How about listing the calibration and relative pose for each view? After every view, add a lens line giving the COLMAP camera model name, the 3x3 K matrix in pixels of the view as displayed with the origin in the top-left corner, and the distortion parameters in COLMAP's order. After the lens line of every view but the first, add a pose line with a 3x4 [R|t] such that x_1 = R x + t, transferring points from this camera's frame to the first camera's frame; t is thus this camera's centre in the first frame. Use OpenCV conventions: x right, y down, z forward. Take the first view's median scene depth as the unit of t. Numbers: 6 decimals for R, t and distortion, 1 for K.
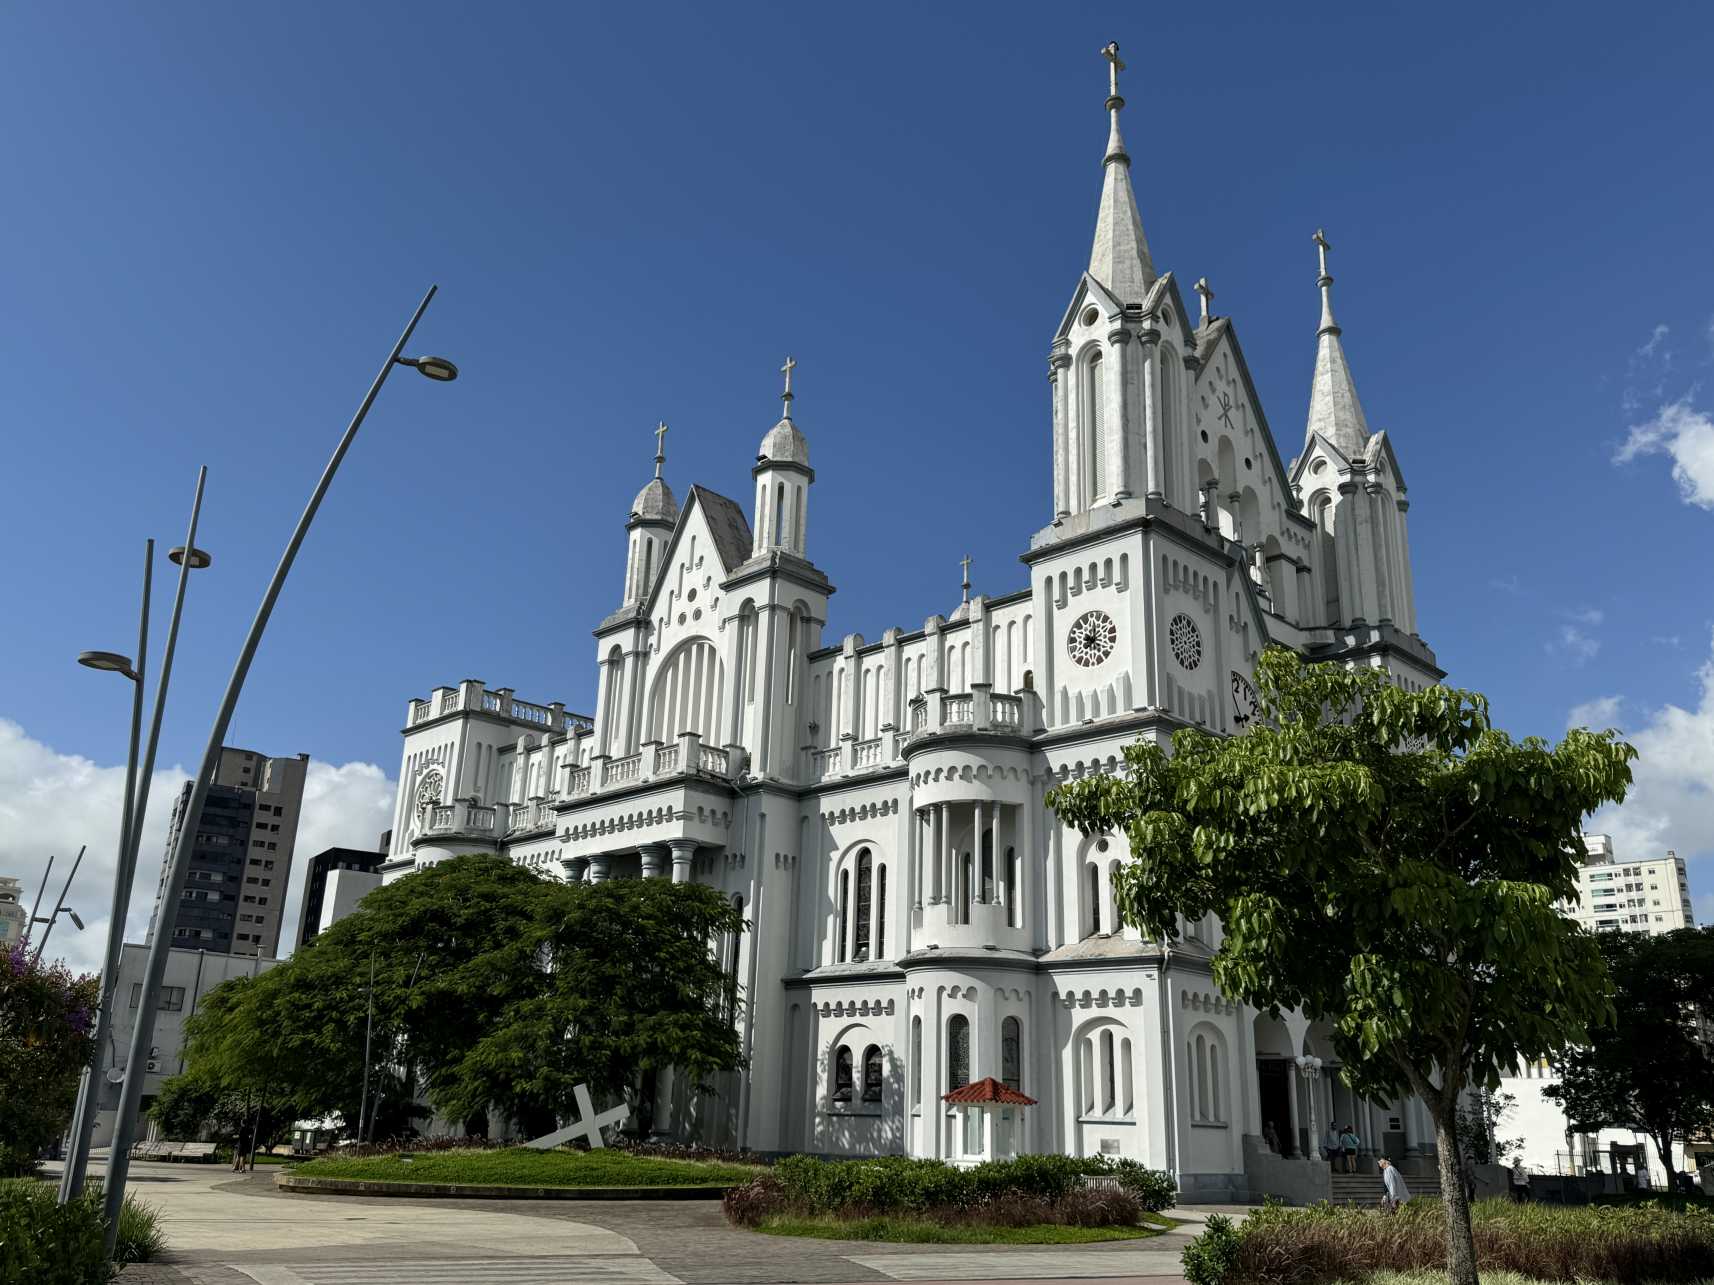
lens RADIAL K [[1401.5, 0, 857.0], [0, 1401.5, 642.5], [0, 0, 1]] dist [0.008501, 0.001082]
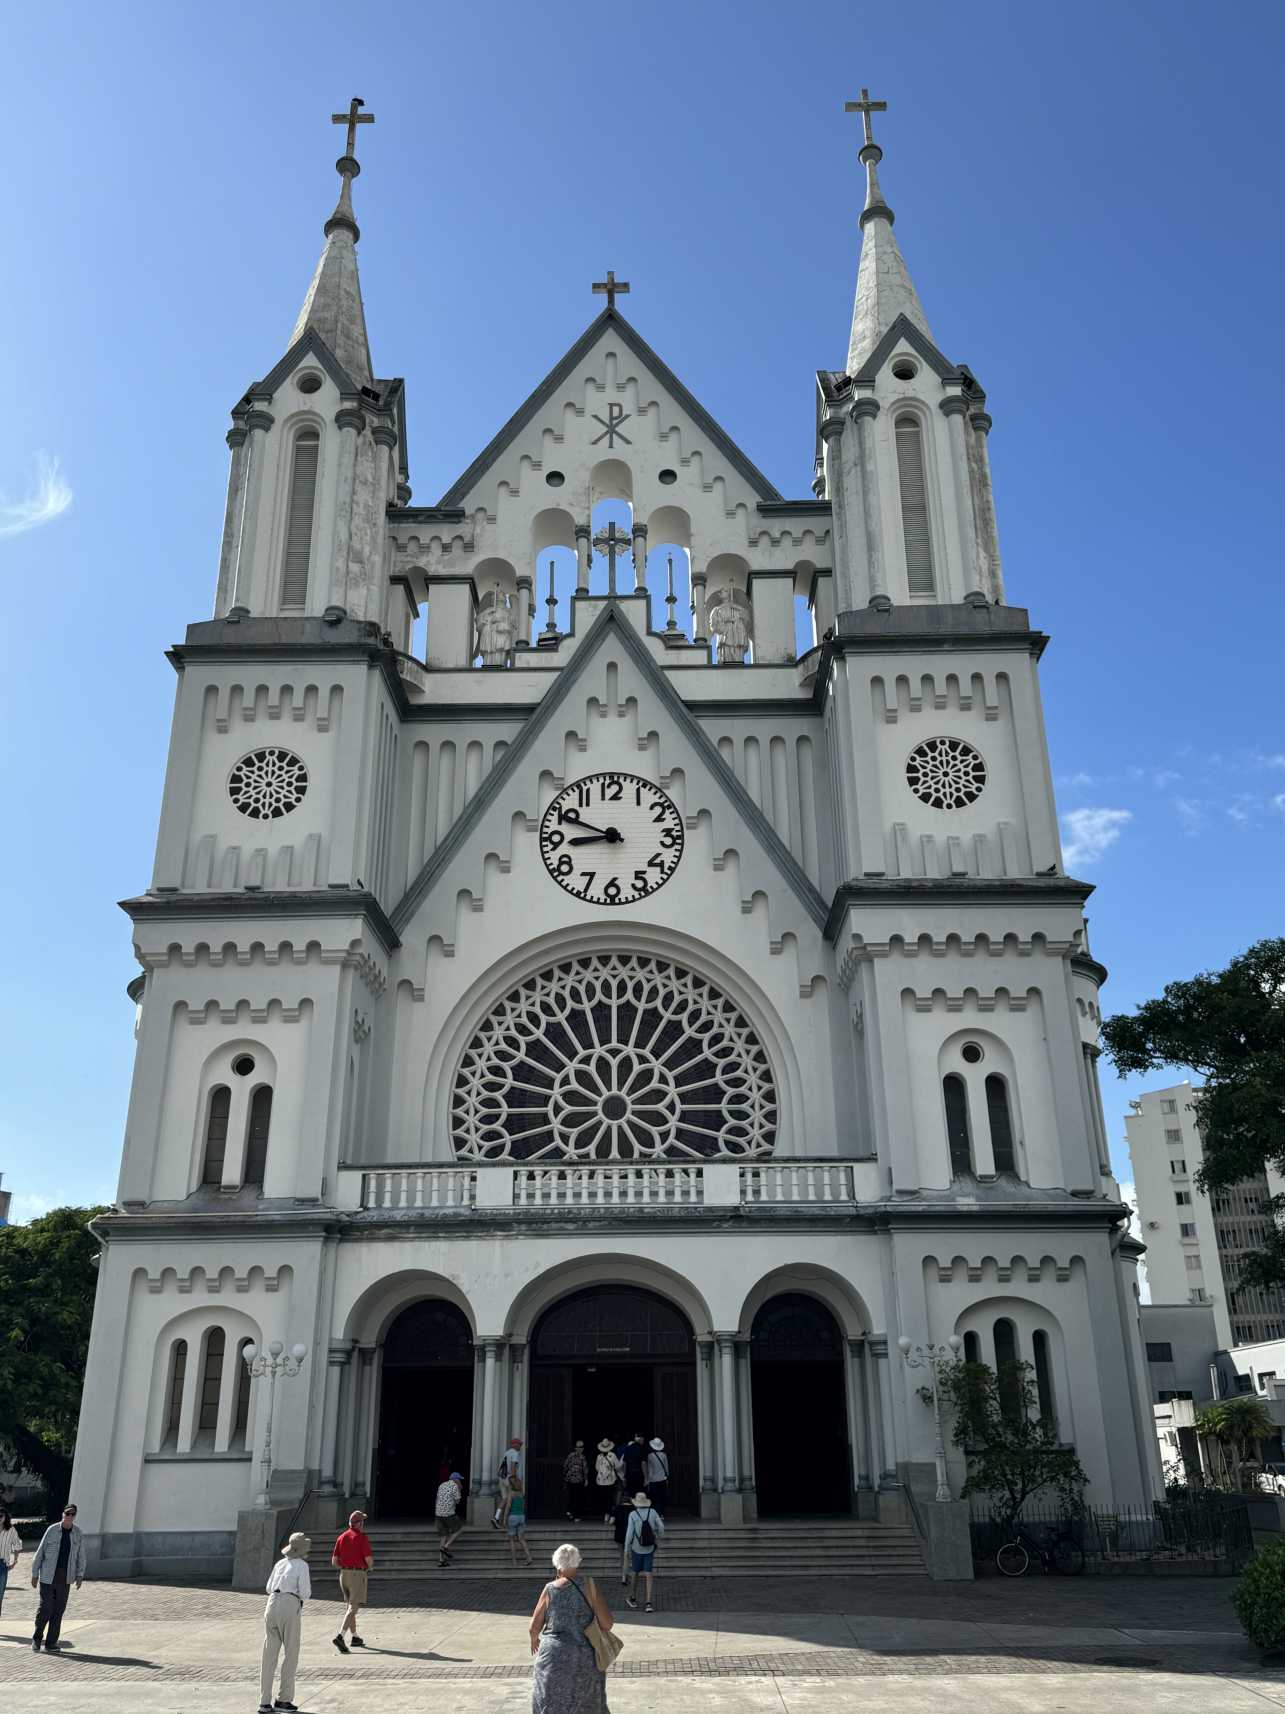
lens RADIAL K [[1358.3, 0, 642.5], [0, 1358.3, 857.0], [0, 0, 1]] dist [0.008227, -0.000247]
pose [[0.703841, -0.298596, -0.644553, 0.784600], [0.260611, 0.952636, -0.156735, 0.190892], [0.660825, -0.057661, 0.748322, 0.562125]]
